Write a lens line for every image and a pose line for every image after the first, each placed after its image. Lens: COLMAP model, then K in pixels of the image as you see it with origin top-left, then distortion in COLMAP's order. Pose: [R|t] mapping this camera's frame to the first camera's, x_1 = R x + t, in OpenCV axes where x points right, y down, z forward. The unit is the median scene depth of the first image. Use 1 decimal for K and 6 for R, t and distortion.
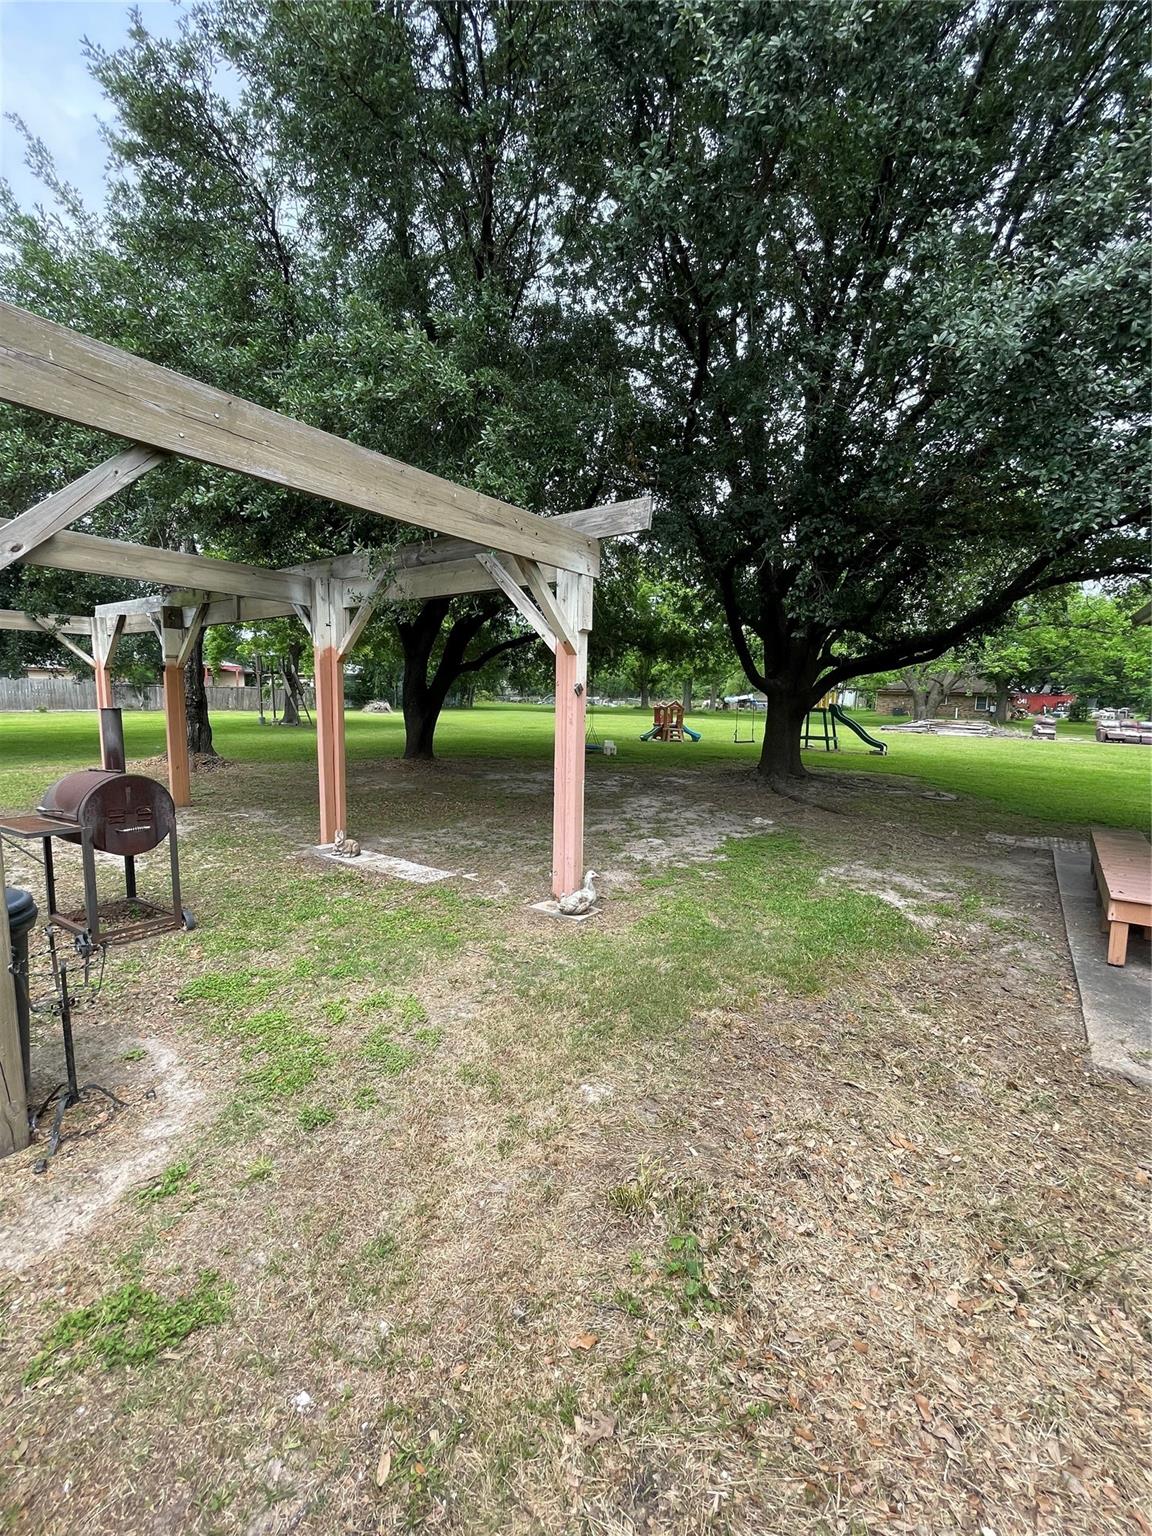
lens RADIAL K [[614.7, 0, 577.7], [0, 614.7, 764.3], [0, 0, 1]] dist [-0.000882, 0.000008]
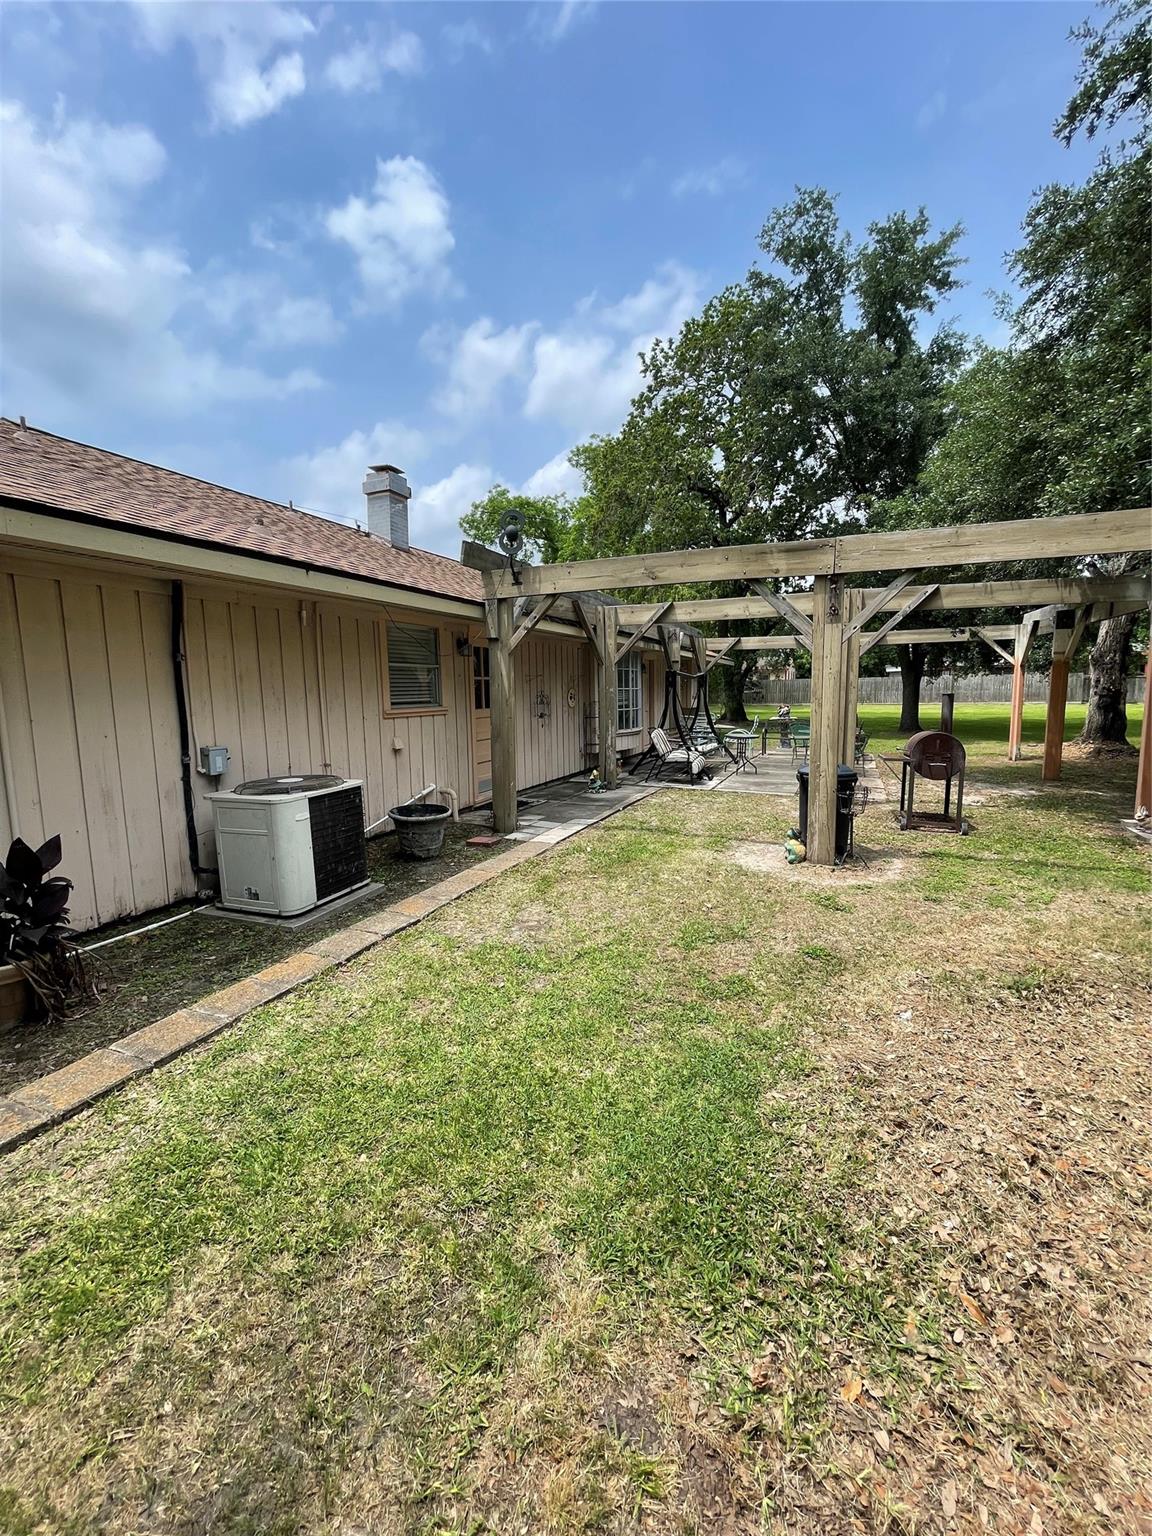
lens RADIAL K [[614.7, 0, 577.7], [0, 614.7, 764.3], [0, 0, 1]] dist [-0.000882, 0.000008]
pose [[0.216211, 0.104472, -0.970741, 1.065580], [-0.099768, 0.991418, 0.084476, 0.100412], [0.971236, 0.078584, 0.224778, -0.498978]]
